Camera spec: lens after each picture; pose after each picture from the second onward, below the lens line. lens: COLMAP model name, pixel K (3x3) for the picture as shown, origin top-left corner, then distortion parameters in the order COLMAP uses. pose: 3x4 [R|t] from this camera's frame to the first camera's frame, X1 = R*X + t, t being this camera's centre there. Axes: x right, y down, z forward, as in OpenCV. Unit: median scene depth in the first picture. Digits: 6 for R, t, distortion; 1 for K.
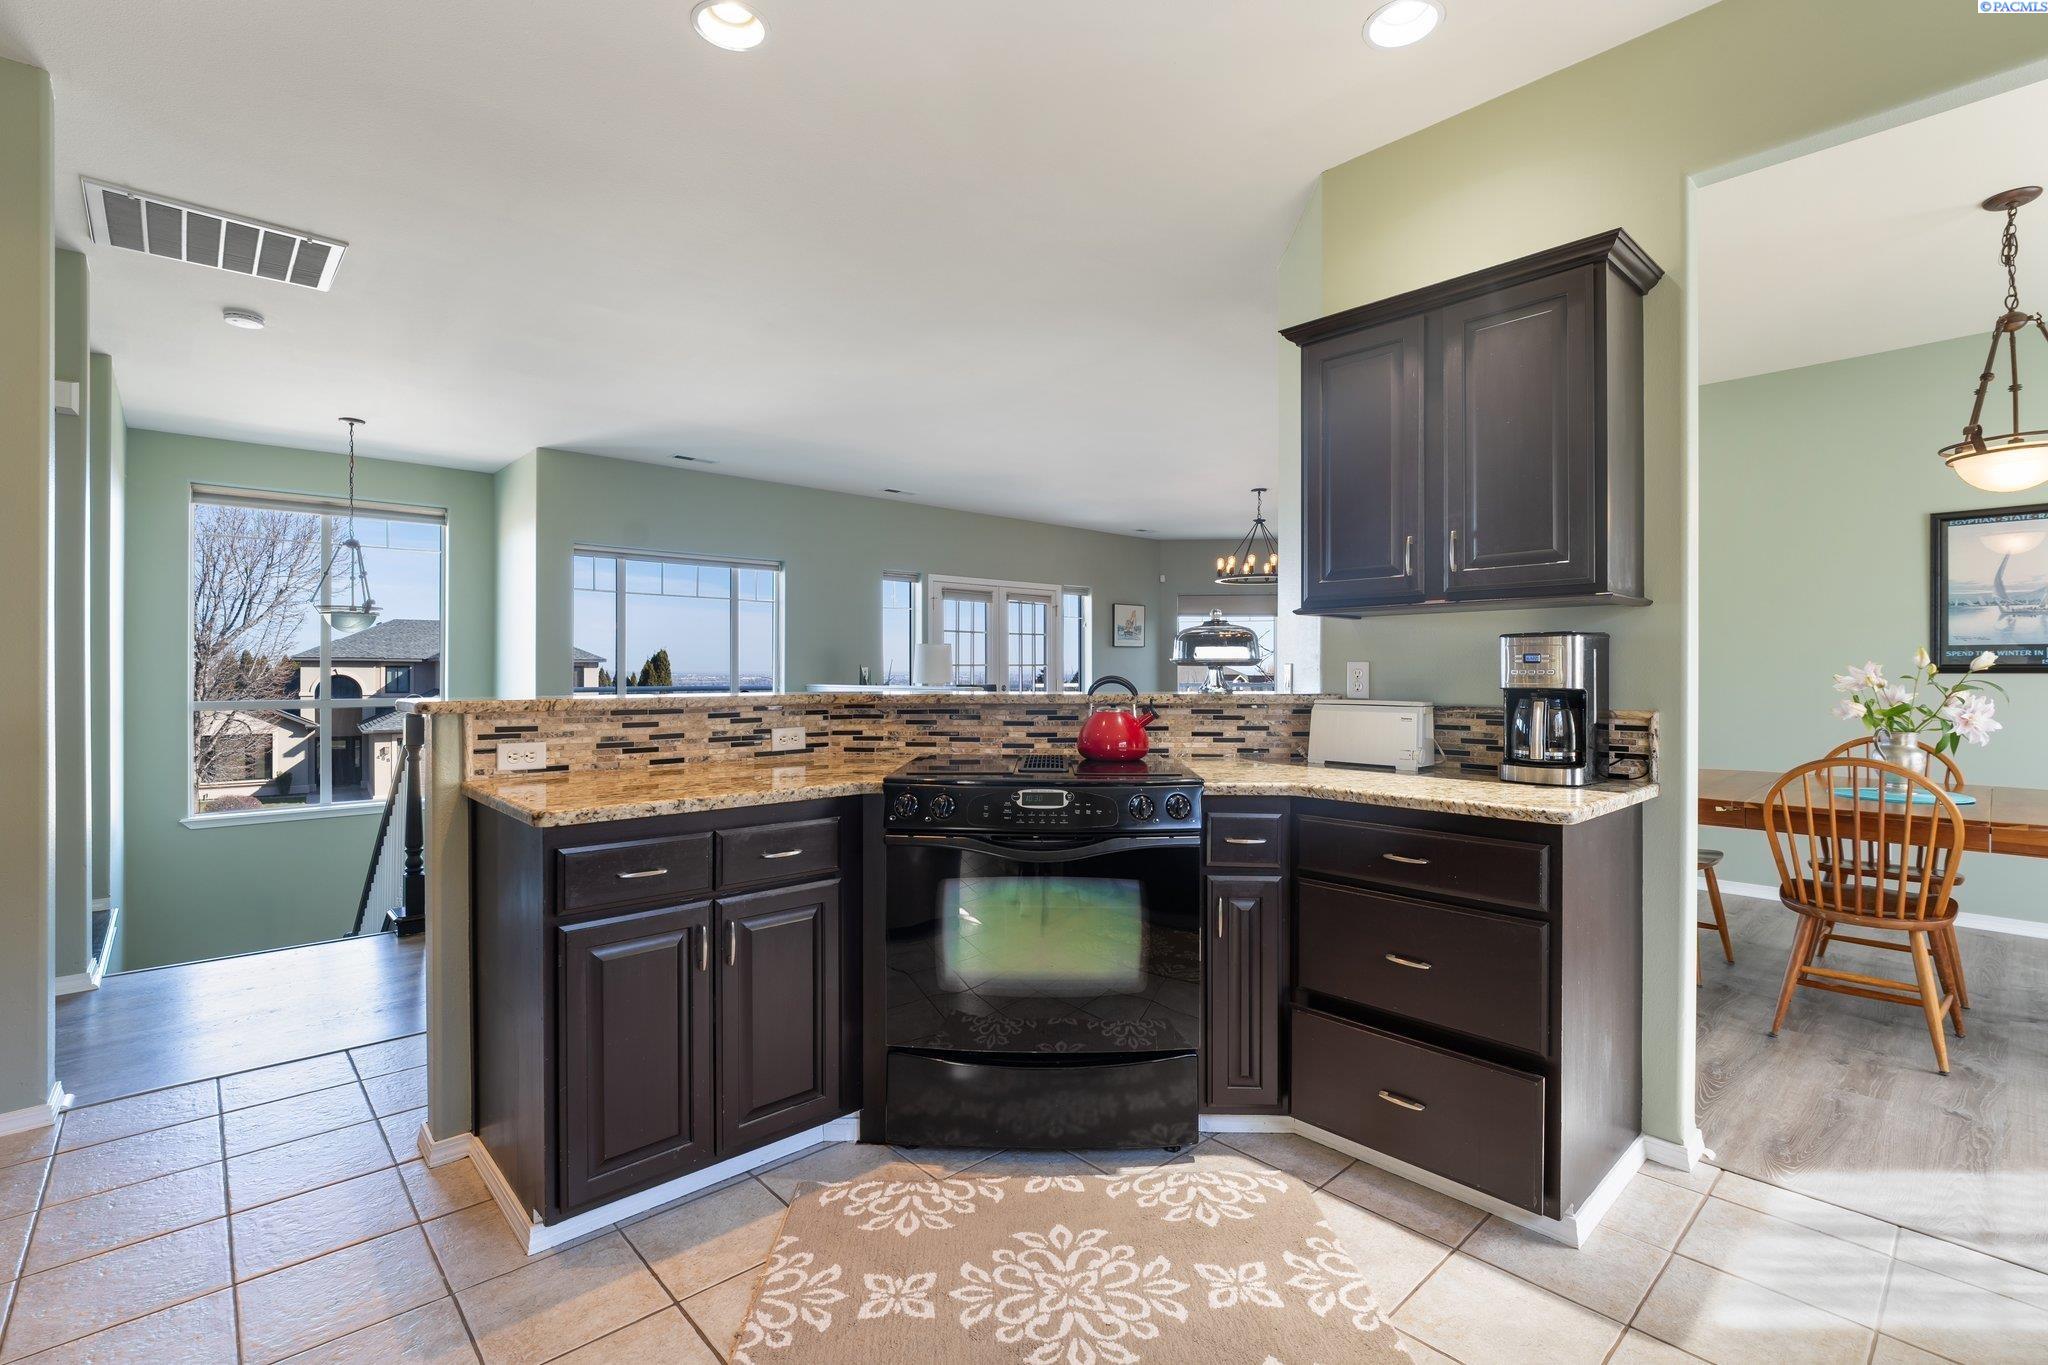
lens RADIAL K [[924.3, 0, 1032.0], [0, 924.3, 672.0], [0, 0, 1]] dist [-0.016155, 0.004970]
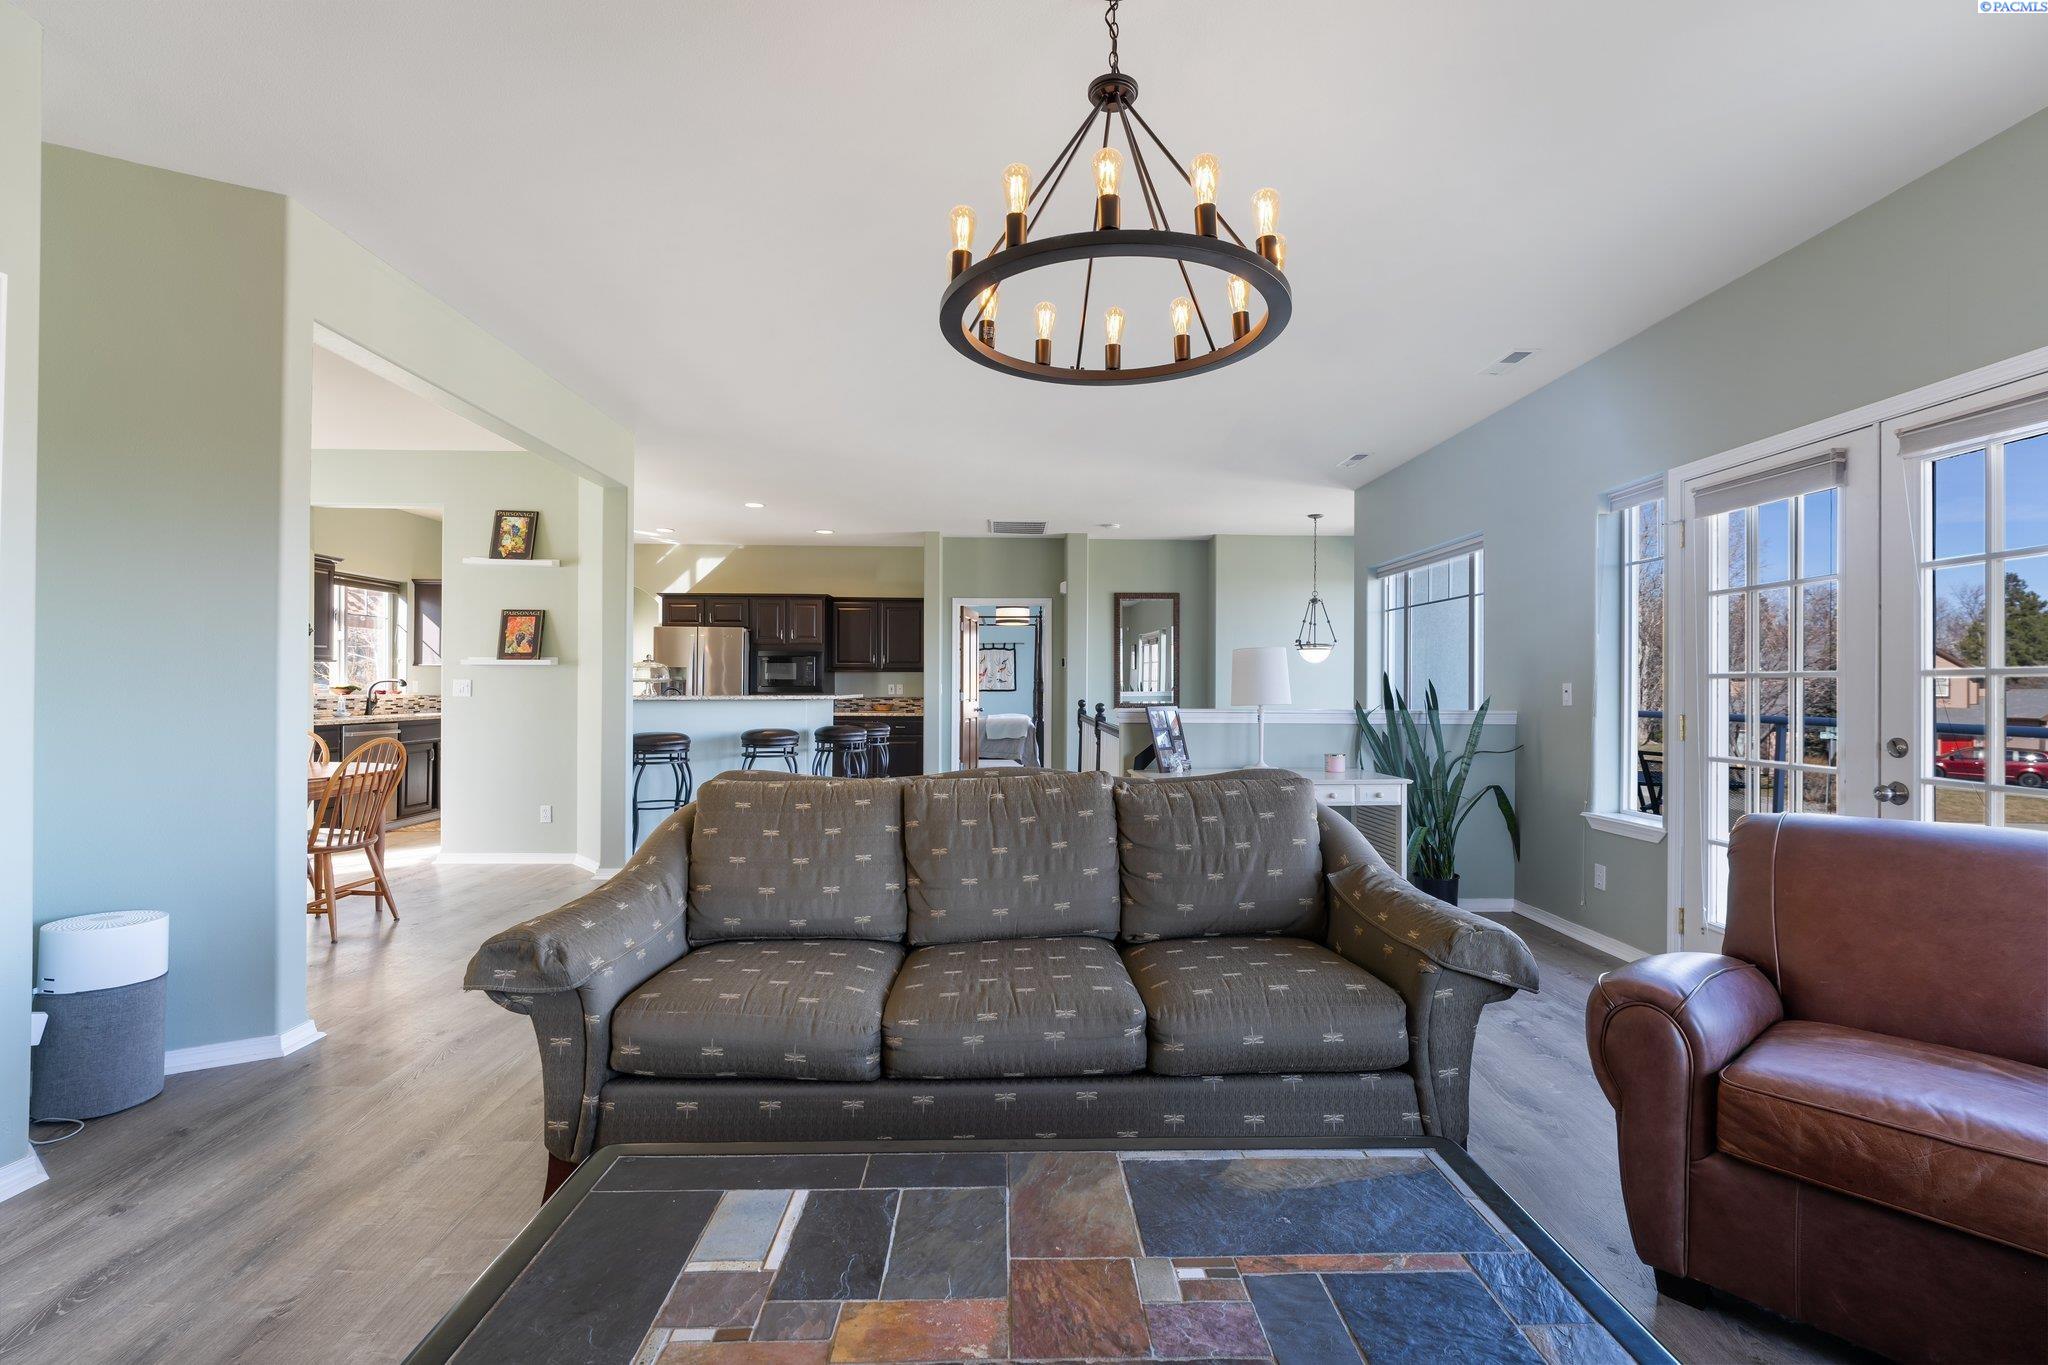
lens RADIAL K [[905.9, 0, 1024.0], [0, 905.9, 682.5], [0, 0, 1]] dist [-0.000481, -0.000070]
pose [[-0.662153, -0.007220, -0.749334, 1.314288], [-0.006384, 0.999972, -0.003993, -0.003609], [0.749341, 0.002140, -0.662180, 3.356392]]
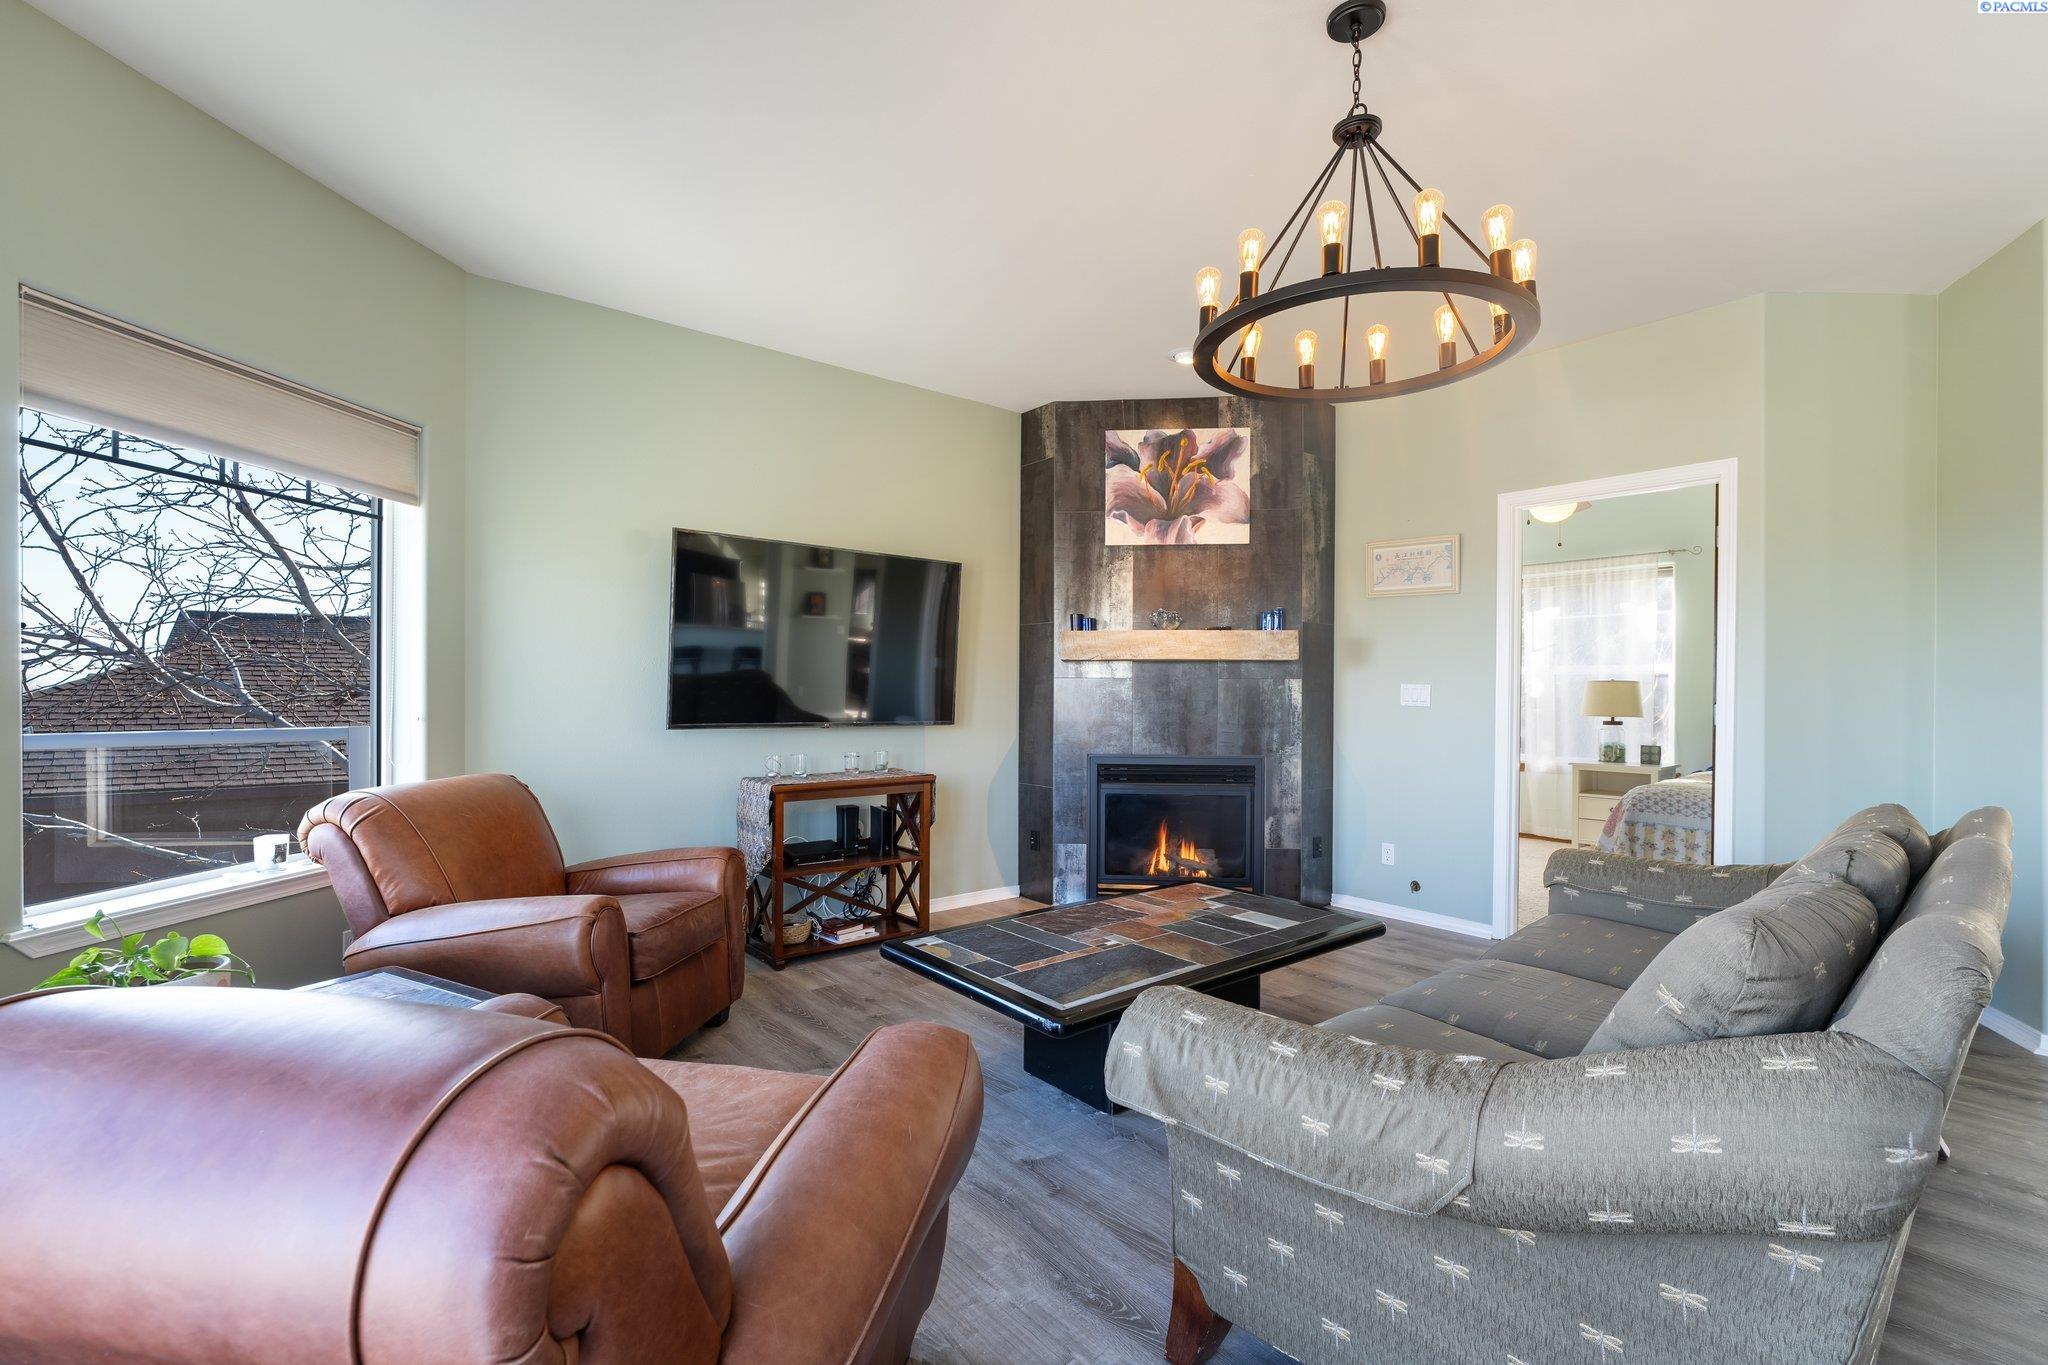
lens RADIAL K [[893.6, 0, 1023.8], [0, 893.6, 692.9], [0, 0, 1]] dist [-0.003850, -0.000434]
pose [[0.066634, -0.002922, 0.997773, -0.038055], [-0.001960, 0.999993, 0.003059, -0.002075], [-0.997776, -0.002159, 0.066628, 3.162432]]
